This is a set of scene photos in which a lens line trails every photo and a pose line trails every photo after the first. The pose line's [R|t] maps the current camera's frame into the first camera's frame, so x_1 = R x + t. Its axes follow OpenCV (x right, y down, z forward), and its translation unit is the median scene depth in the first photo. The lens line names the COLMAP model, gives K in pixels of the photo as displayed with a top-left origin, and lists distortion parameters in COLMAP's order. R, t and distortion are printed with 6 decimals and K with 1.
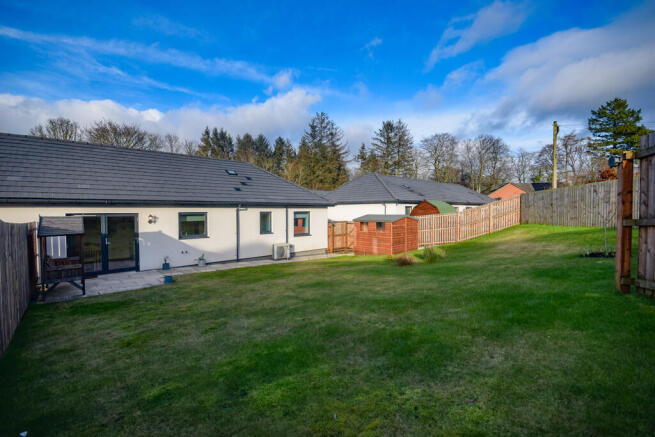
lens RADIAL K [[287.4, 0, 327.5], [0, 287.4, 218.5], [0, 0, 1]] dist [-0.052824, 0.000008]
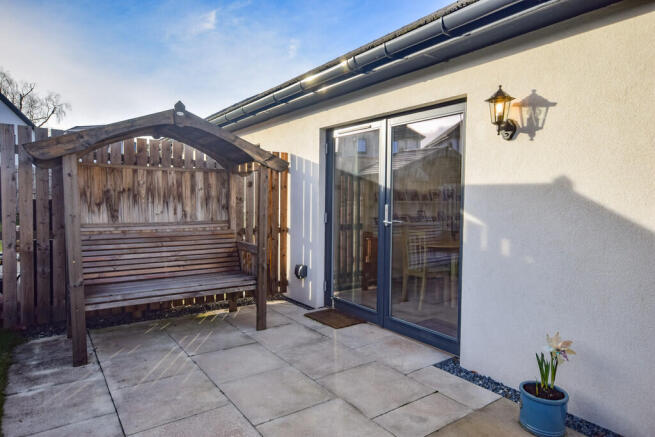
lens RADIAL K [[421.9, 0, 327.5], [0, 421.9, 218.5], [0, 0, 1]] dist [0.008485, 0.003087]
pose [[-0.152788, 0.040910, -0.987412, -0.272808], [-0.038308, 0.998147, 0.047282, 0.051446], [0.987516, 0.045050, -0.150938, 0.764276]]
